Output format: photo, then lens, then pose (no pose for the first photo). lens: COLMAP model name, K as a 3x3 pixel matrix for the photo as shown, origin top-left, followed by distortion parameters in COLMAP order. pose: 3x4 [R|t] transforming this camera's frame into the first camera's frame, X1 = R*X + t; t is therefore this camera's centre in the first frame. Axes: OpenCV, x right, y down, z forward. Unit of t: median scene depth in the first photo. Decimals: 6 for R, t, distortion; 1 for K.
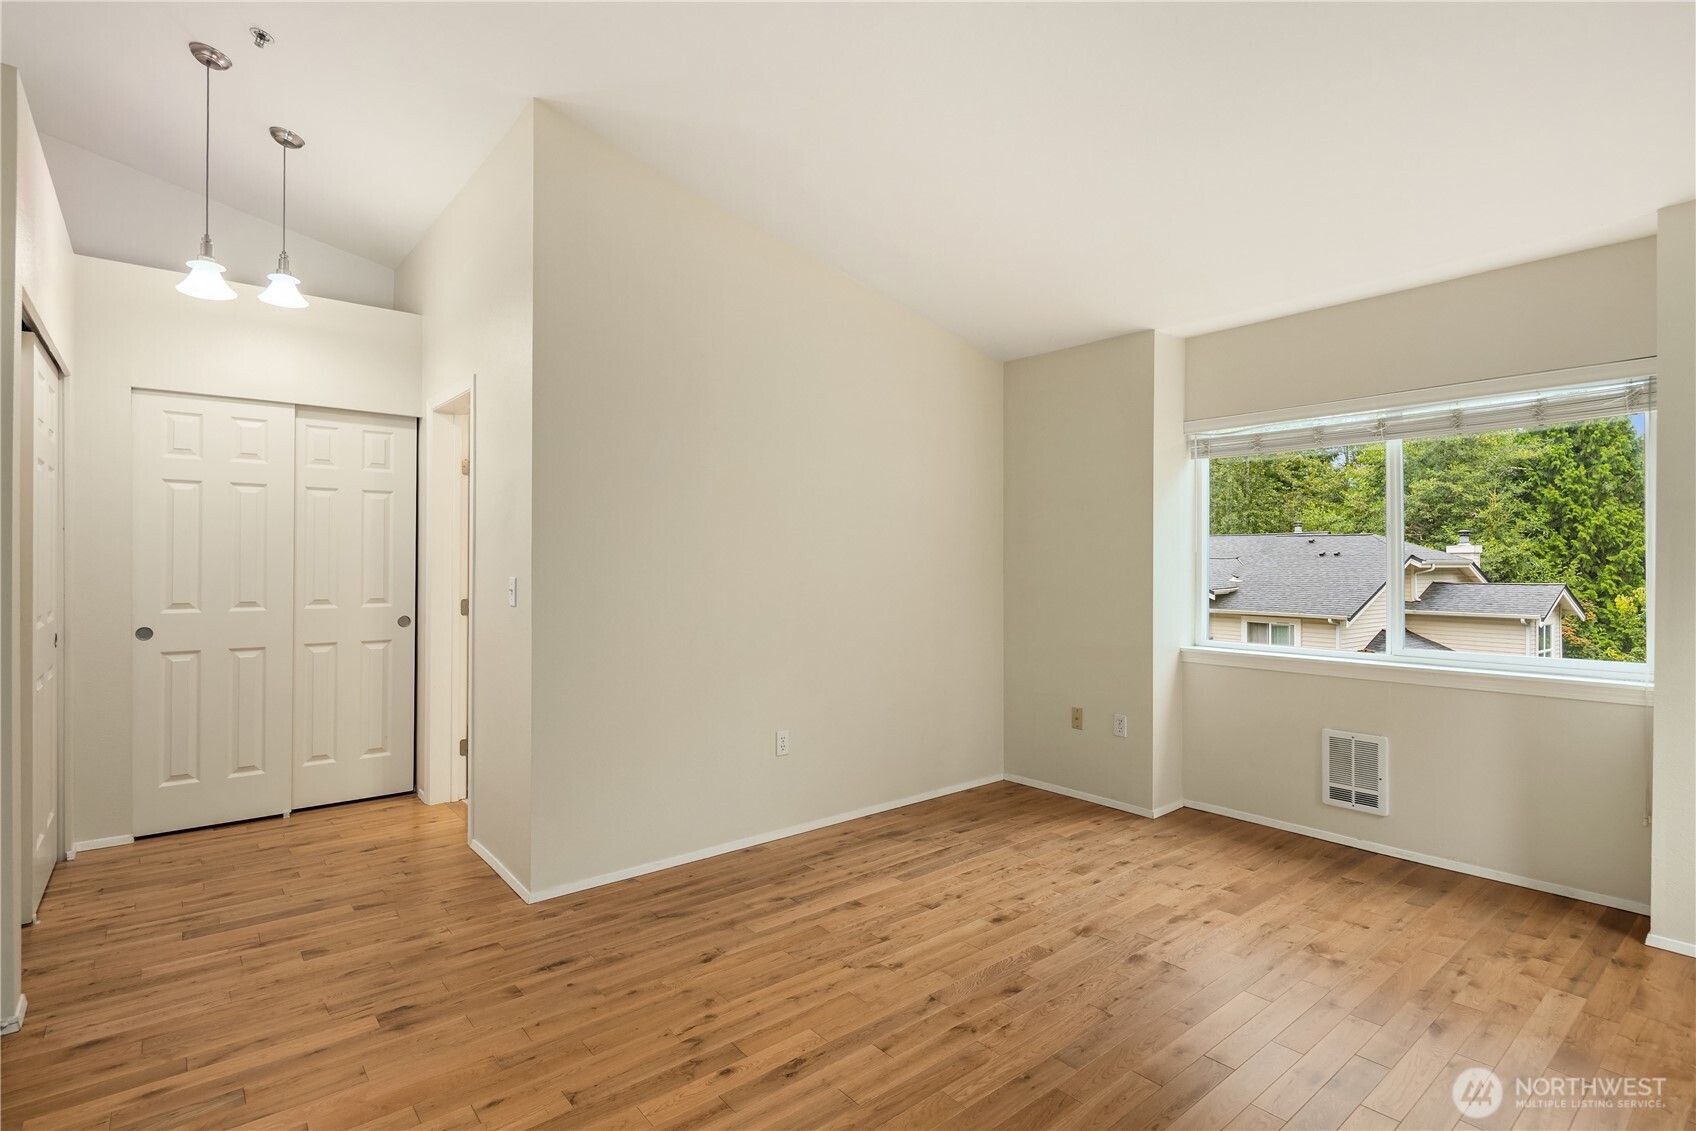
lens RADIAL K [[814.5, 0, 855.3], [0, 814.5, 560.2], [0, 0, 1]] dist [0.000928, -0.001033]
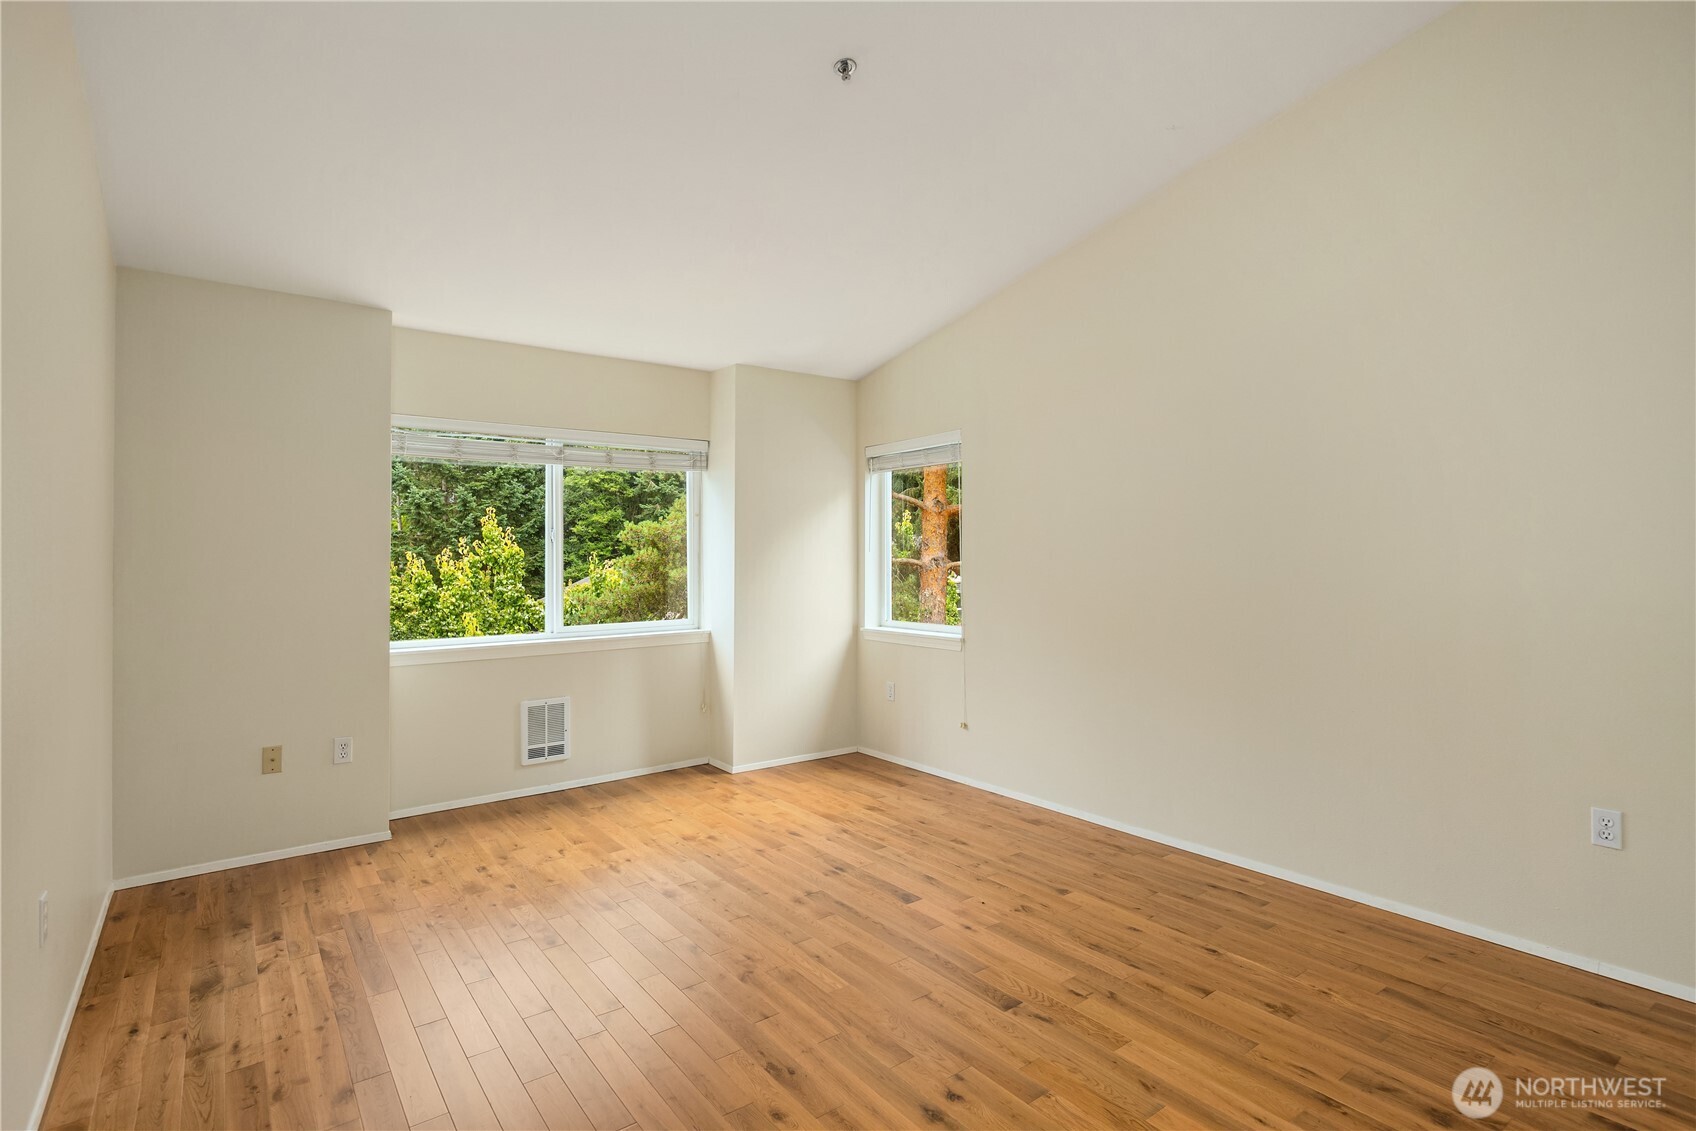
lens RADIAL K [[814.5, 0, 855.3], [0, 814.5, 560.2], [0, 0, 1]] dist [0.000928, -0.001033]
pose [[0.059148, -0.007929, 0.998218, -0.603095], [0.004114, 0.999962, 0.007699, -0.004326], [-0.998241, 0.003651, 0.059178, 0.482782]]
